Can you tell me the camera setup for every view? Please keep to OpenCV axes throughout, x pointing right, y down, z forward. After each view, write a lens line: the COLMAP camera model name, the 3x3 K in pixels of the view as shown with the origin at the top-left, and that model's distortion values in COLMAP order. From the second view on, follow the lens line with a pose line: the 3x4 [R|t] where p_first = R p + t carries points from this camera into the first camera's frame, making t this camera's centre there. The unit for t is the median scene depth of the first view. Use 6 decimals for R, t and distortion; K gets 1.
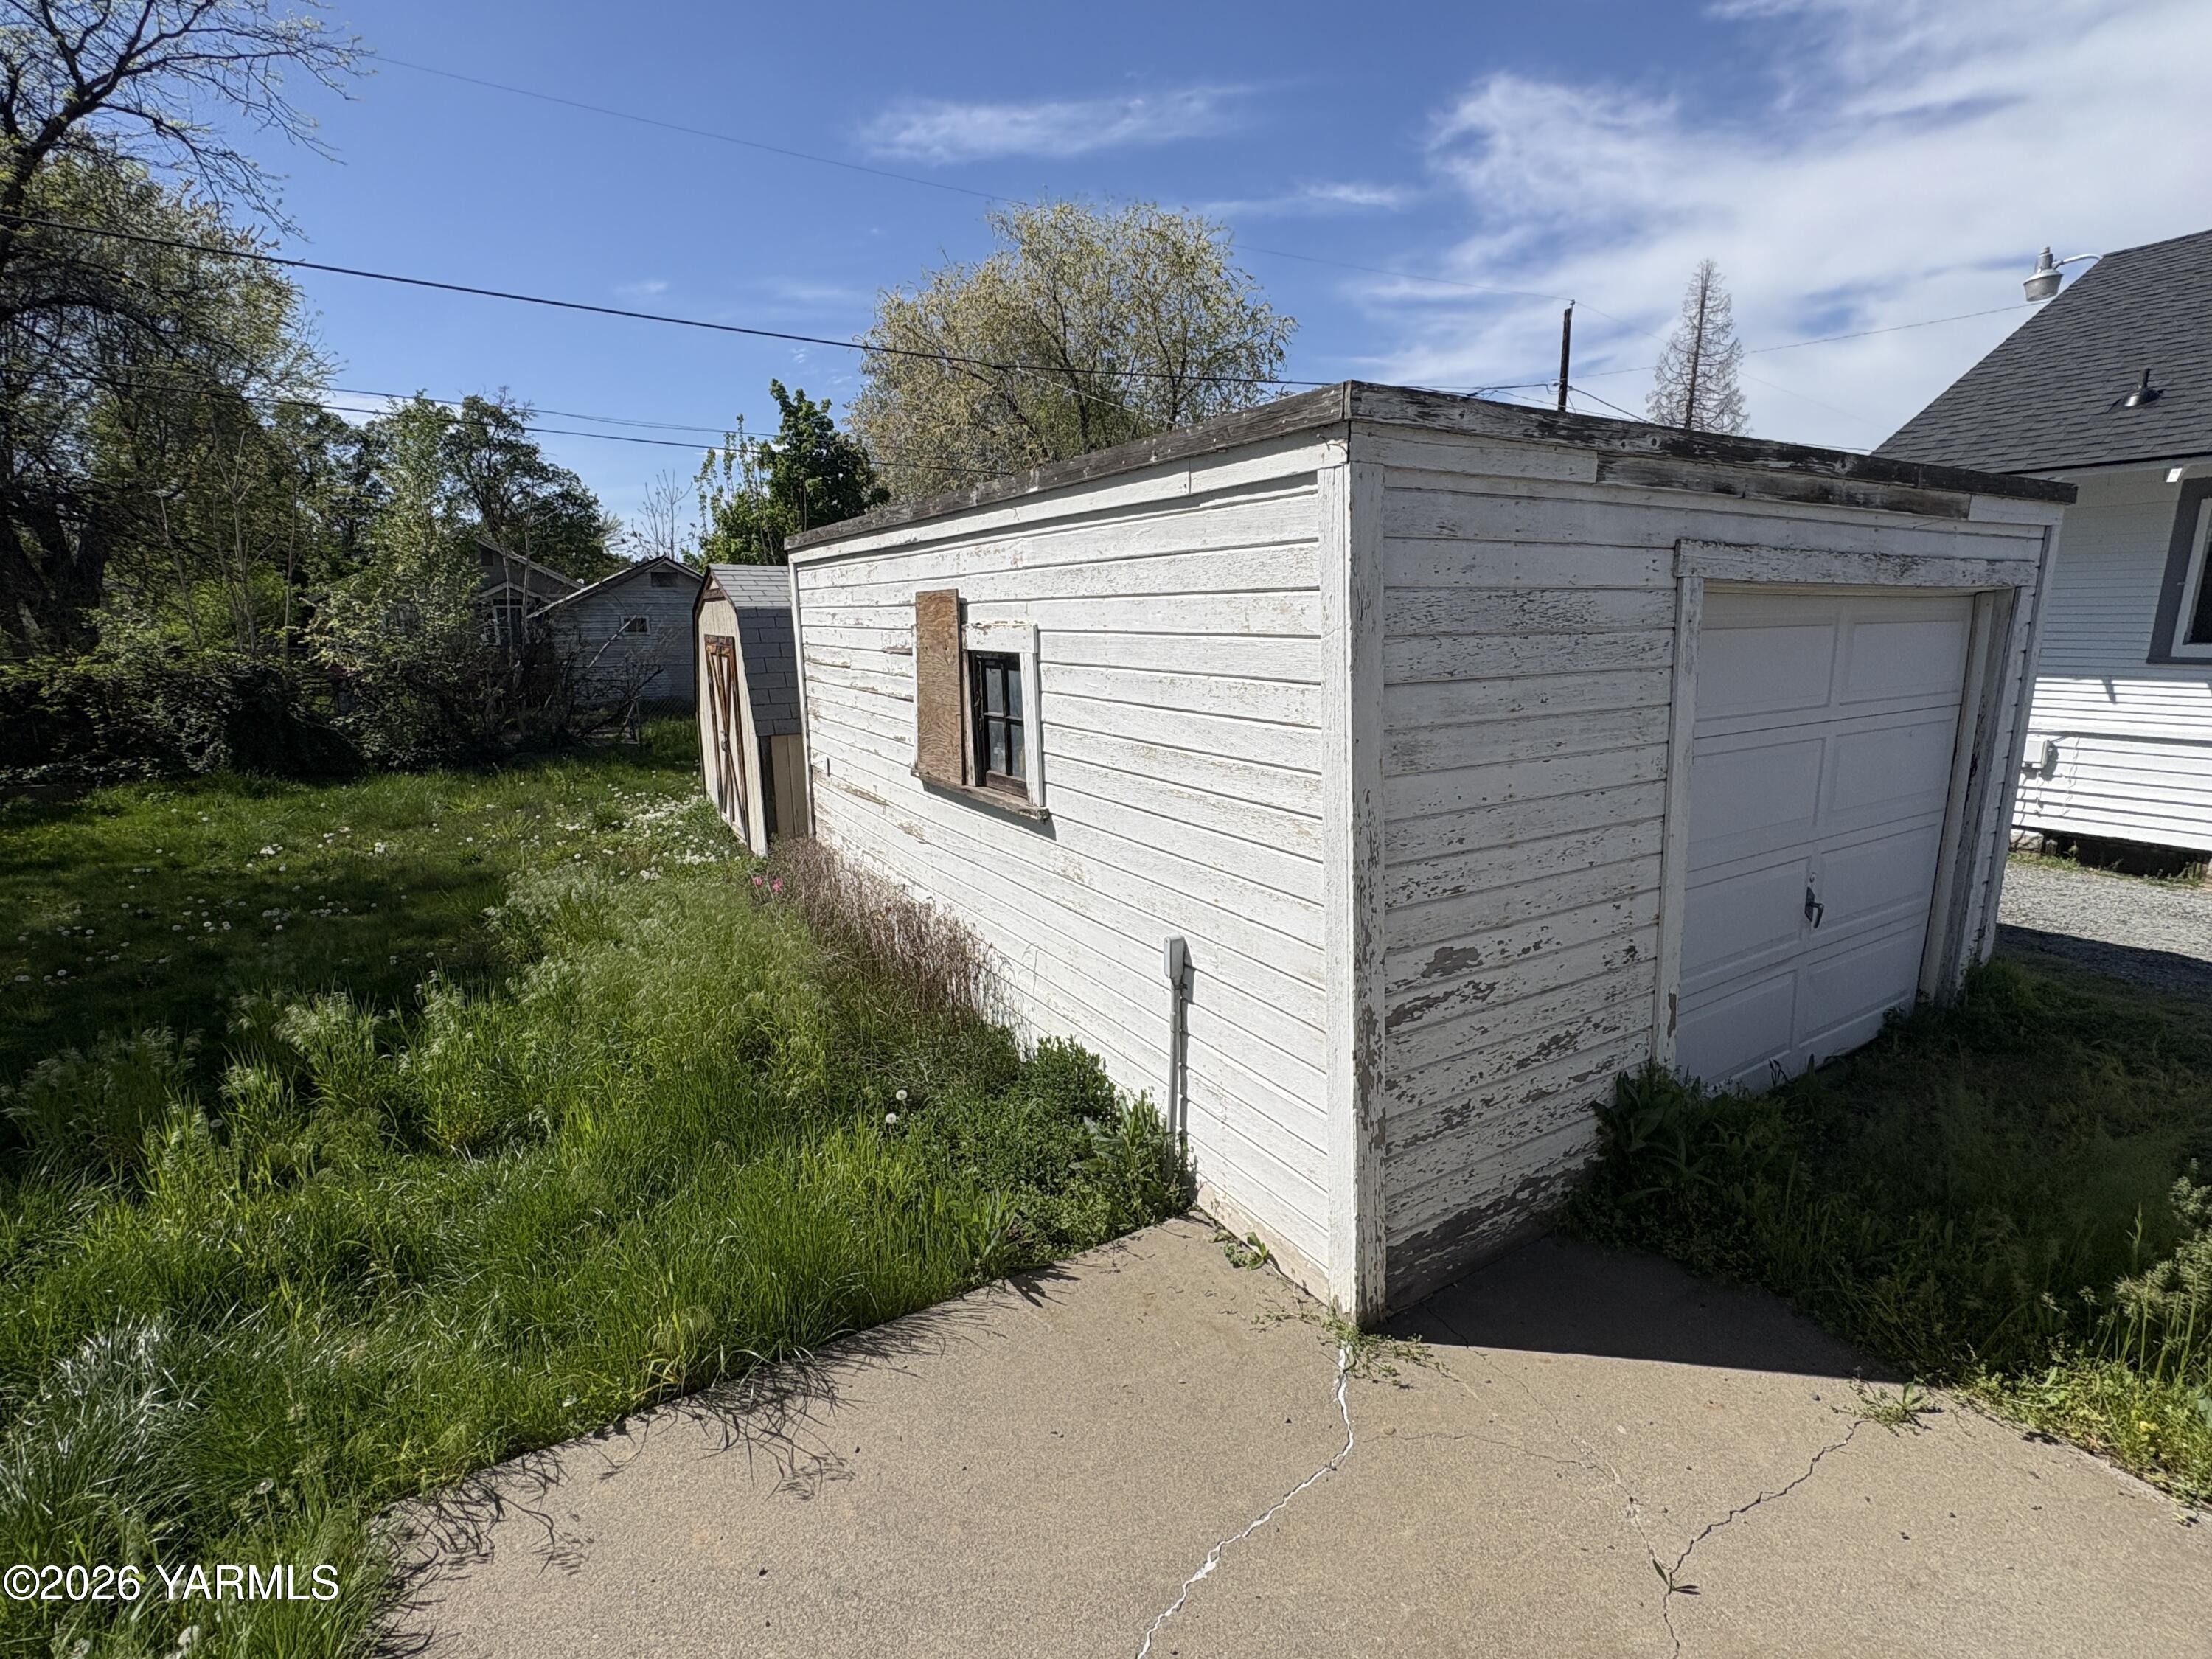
lens RADIAL K [[1015.1, 0, 1096.7], [0, 1015.1, 824.5], [0, 0, 1]] dist [0.000871, -0.000486]
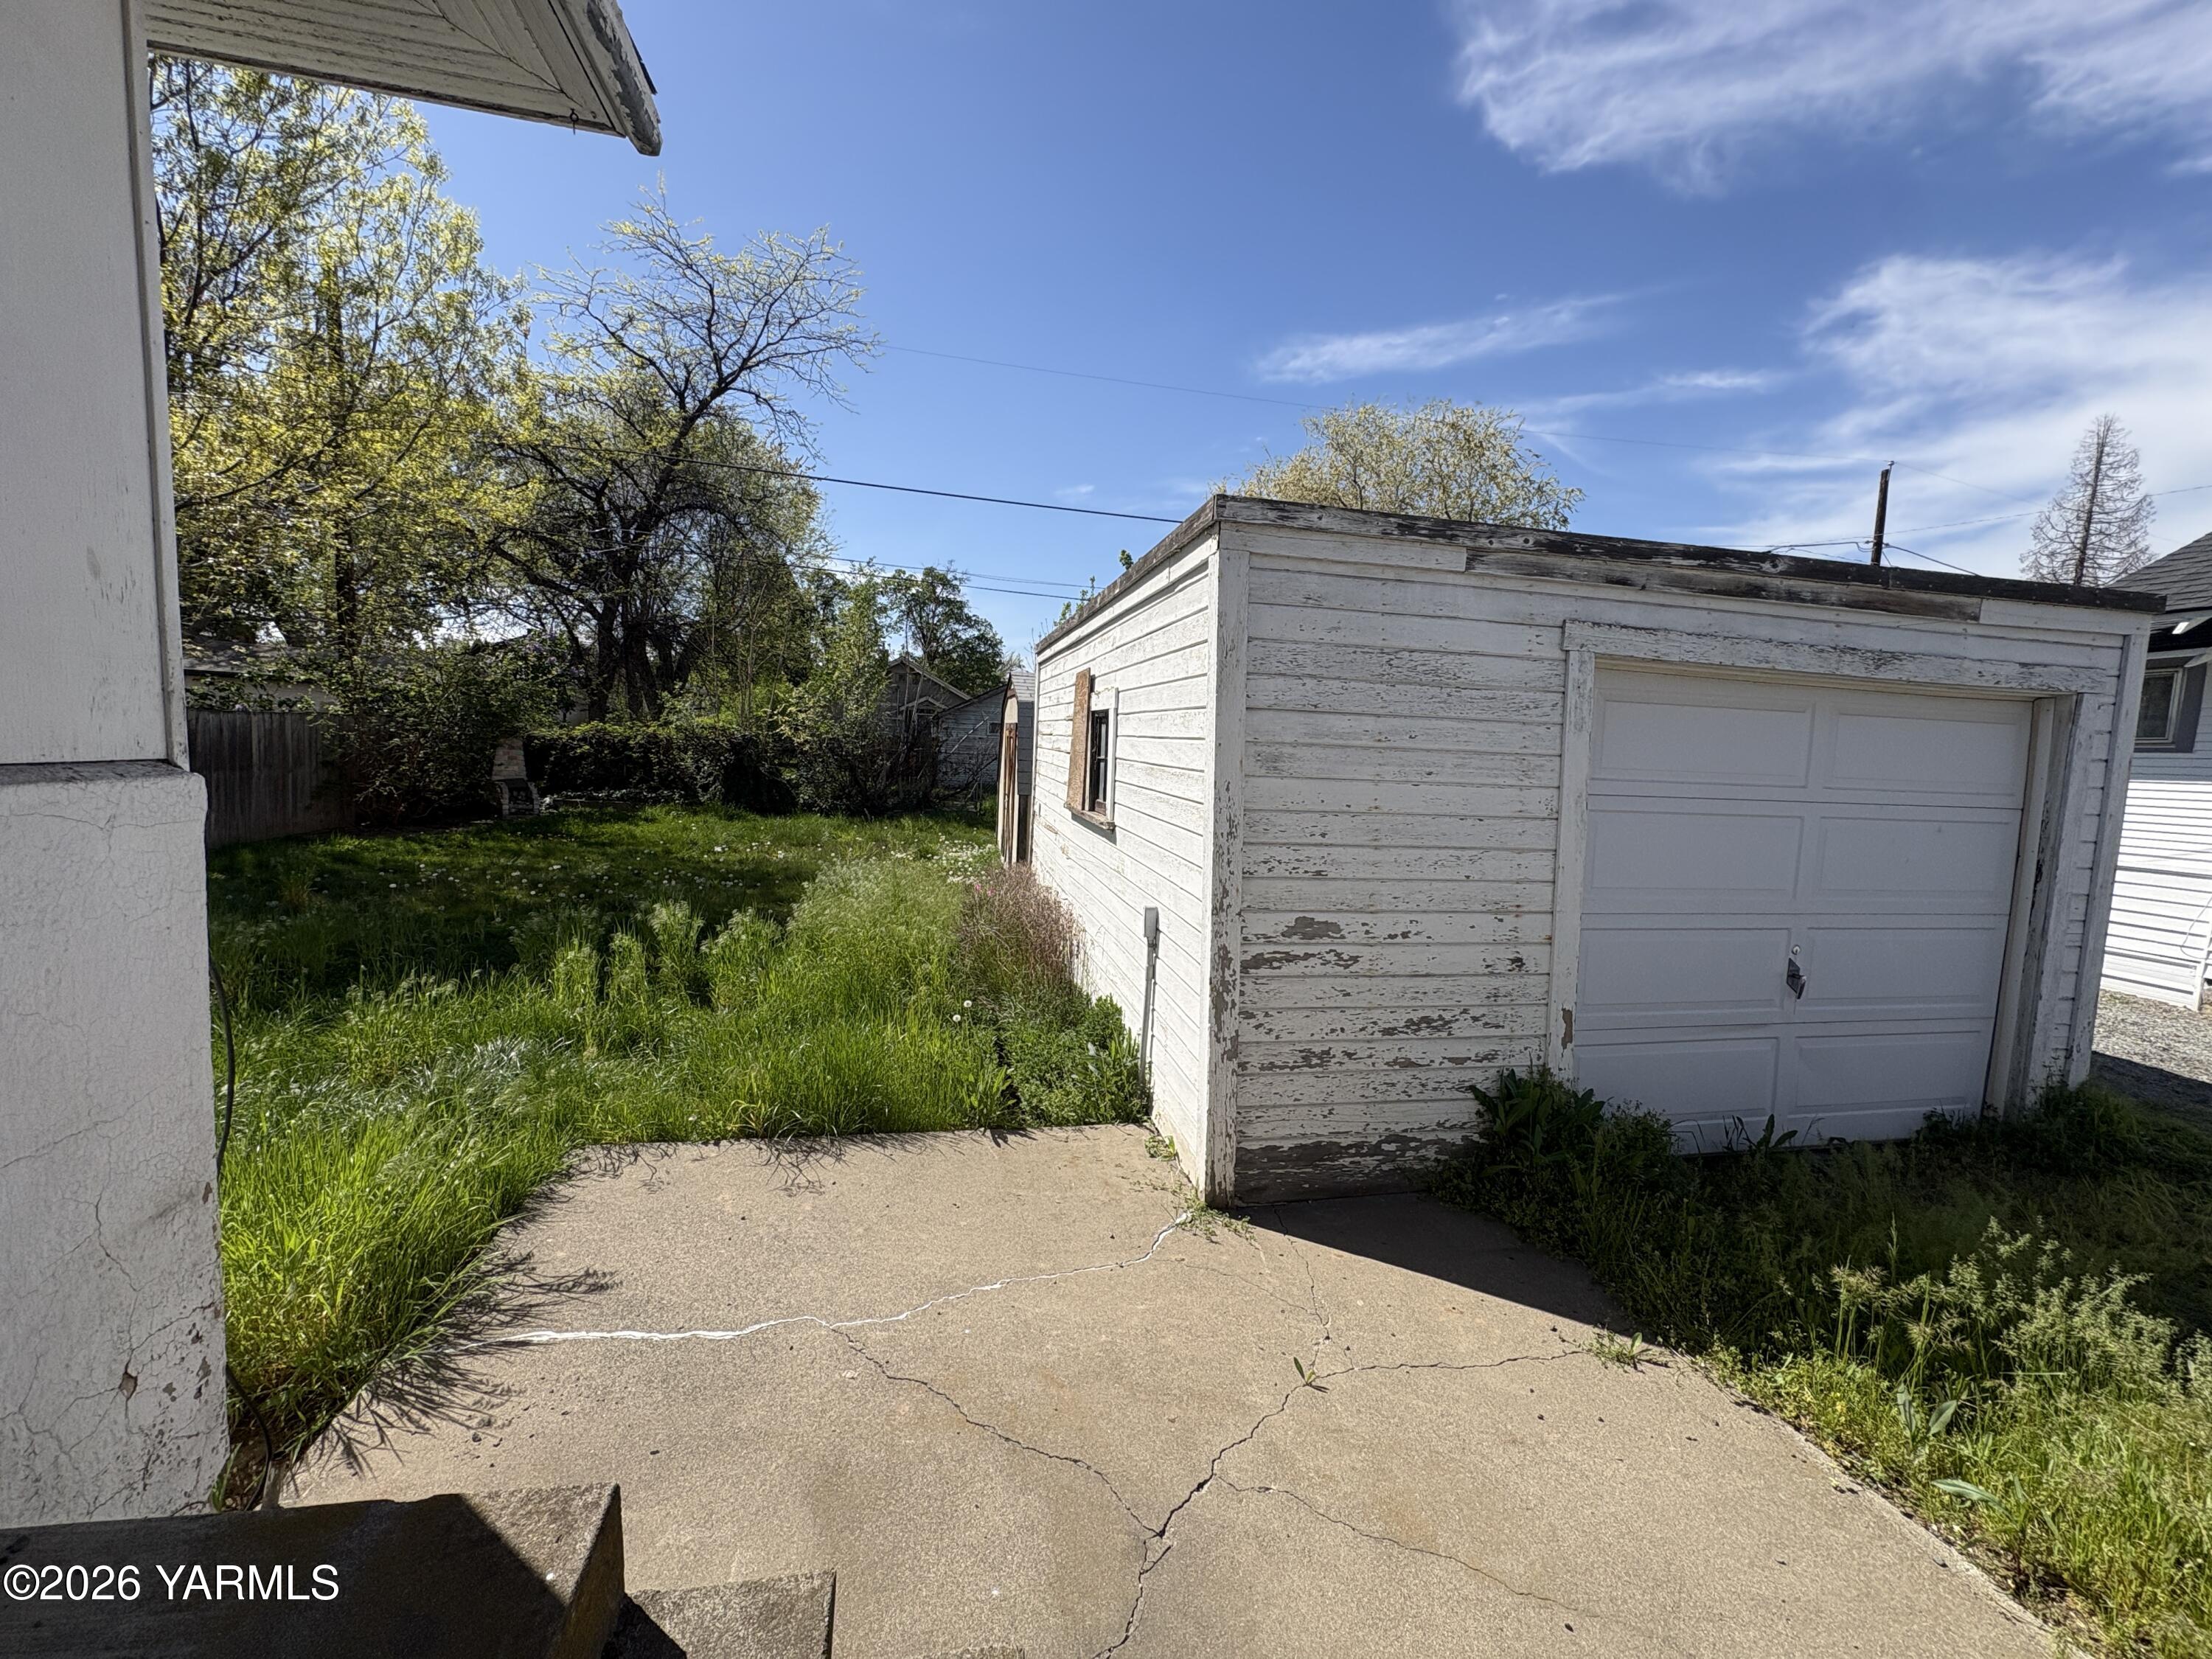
lens RADIAL K [[879.1, 0, 1100.8], [0, 879.1, 824.3], [0, 0, 1]] dist [-0.000606, 0.000504]
pose [[0.941001, 0.086468, -0.327172, 0.372750], [-0.123372, 0.987923, -0.093740, 0.116548], [0.315115, 0.128573, 0.940304, -0.123540]]
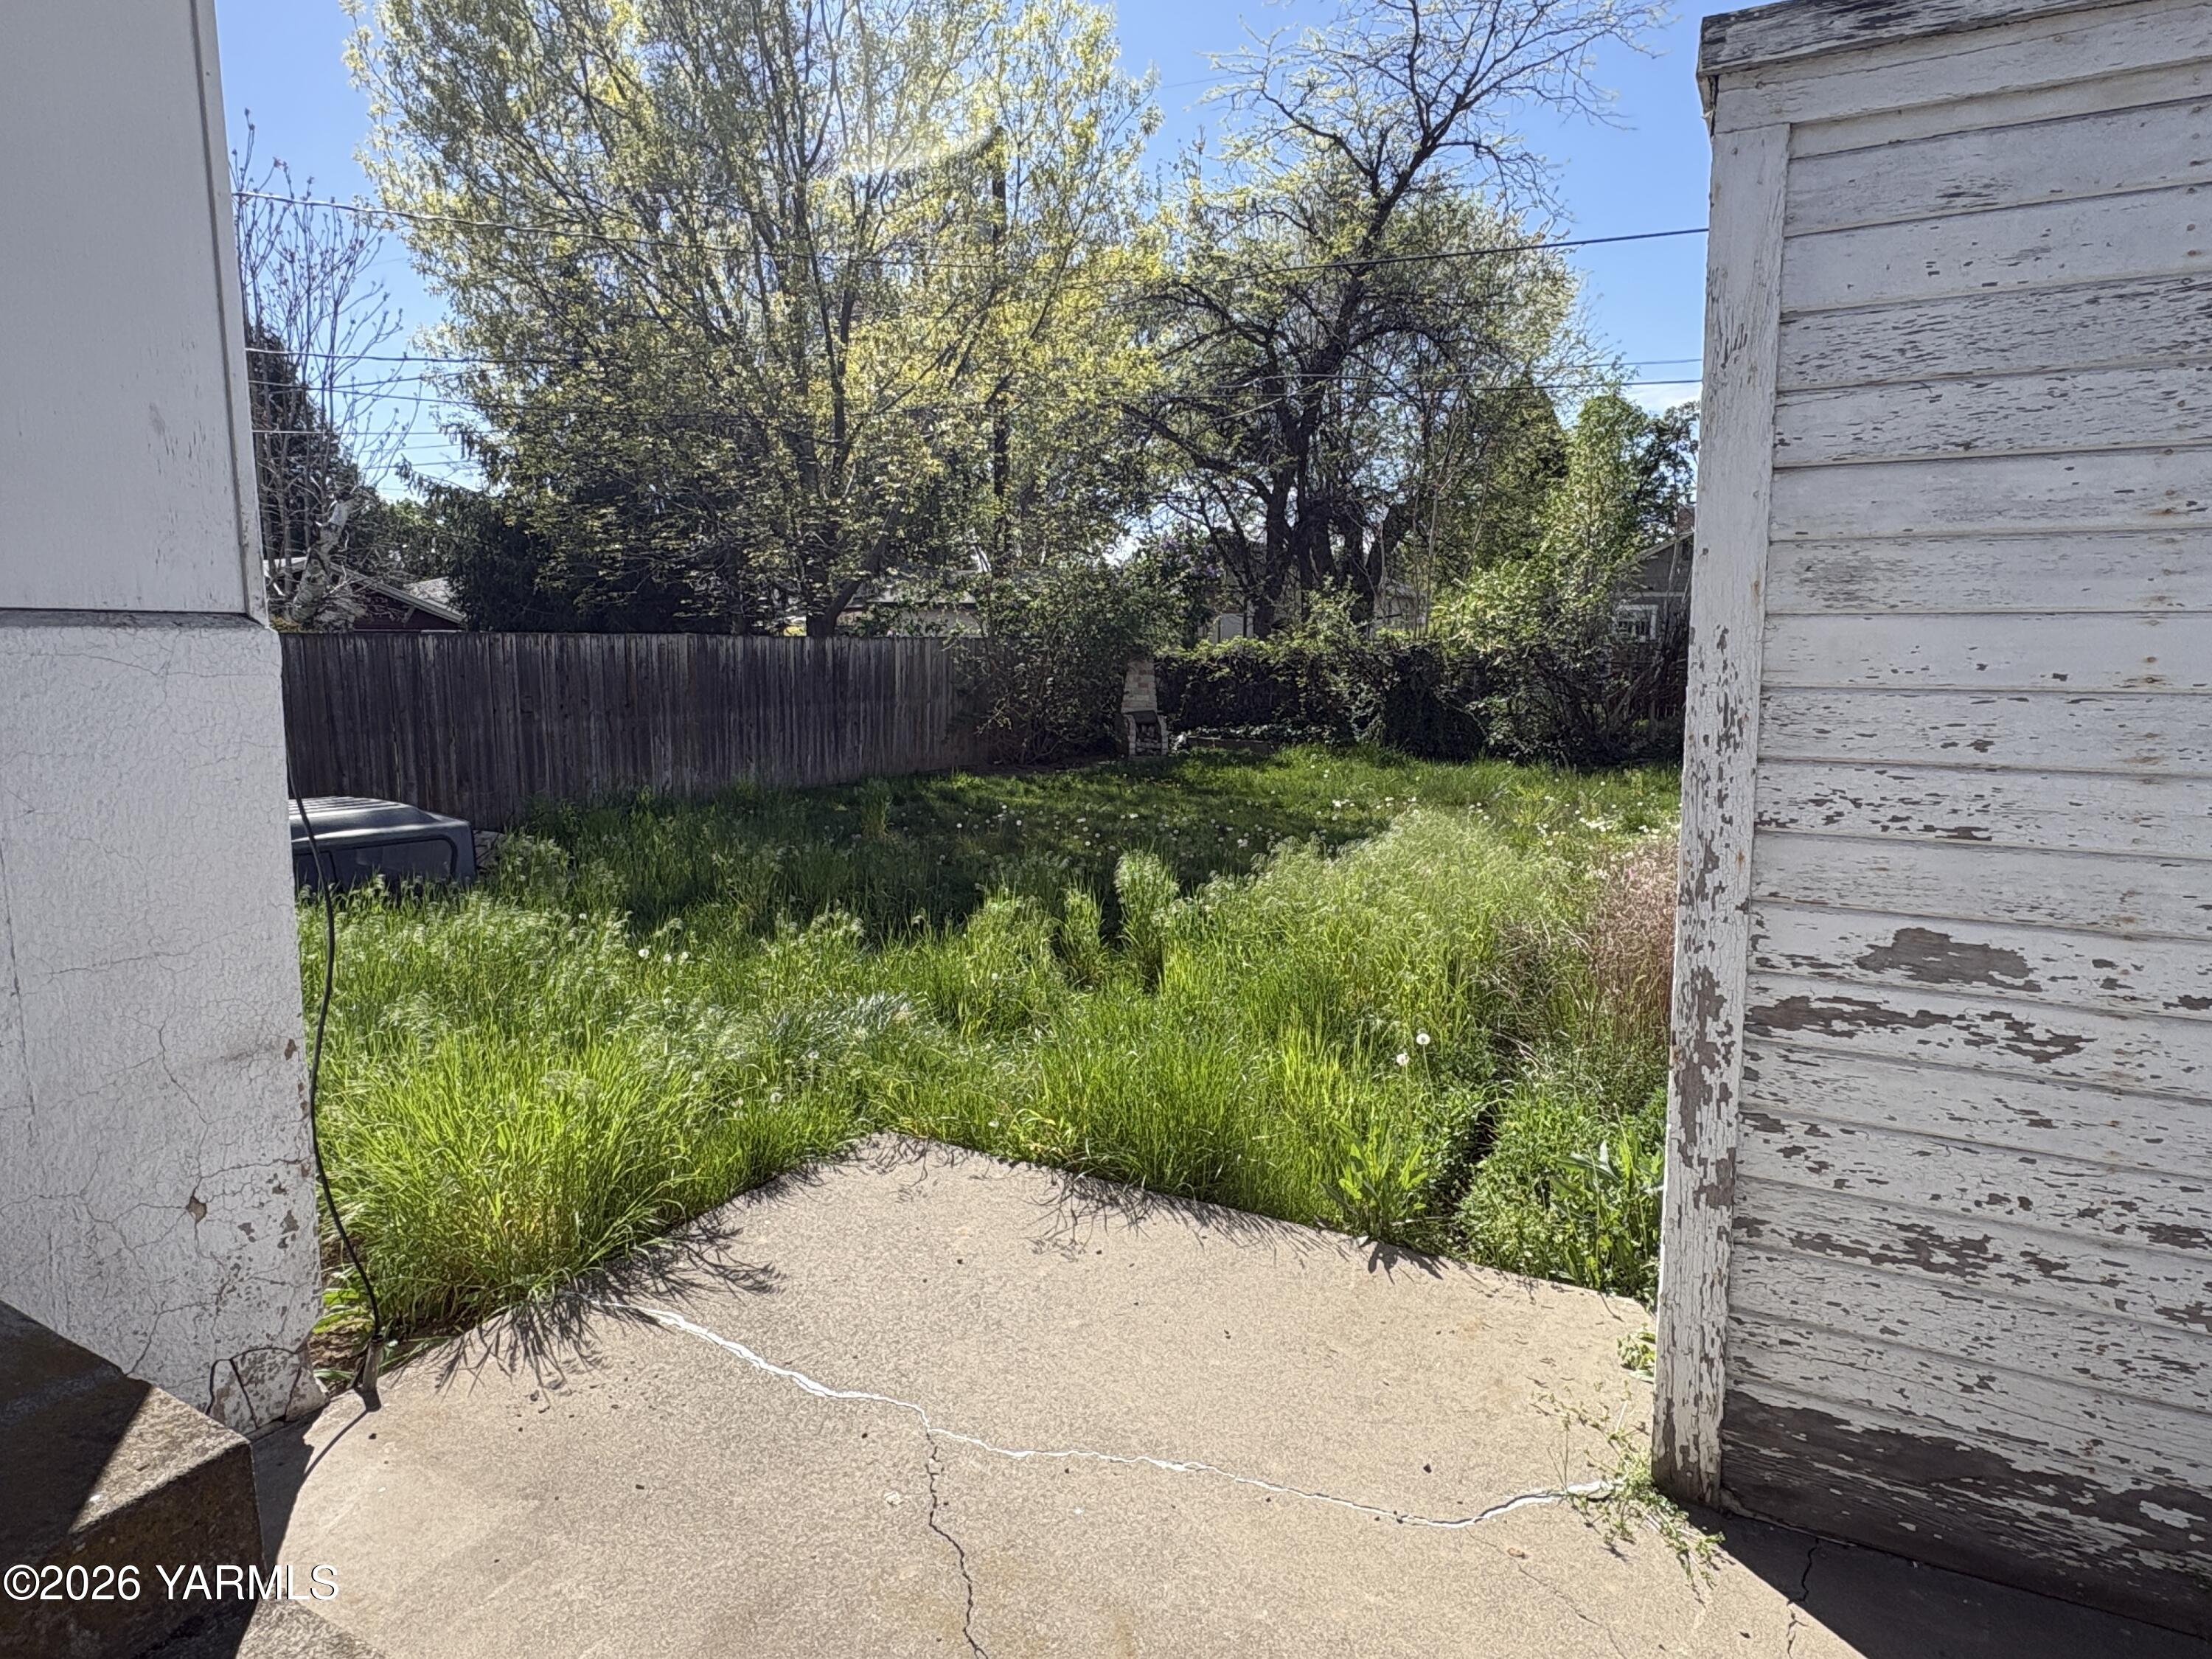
lens RADIAL K [[1304.8, 0, 1095.7], [0, 1304.8, 826.7], [0, 0, 1]] dist [-0.001692, 0.004073]
pose [[0.516598, 0.136786, -0.845232, 0.588733], [-0.185524, 0.981588, 0.045462, 0.096420], [0.835887, 0.133325, 0.532463, 0.170770]]
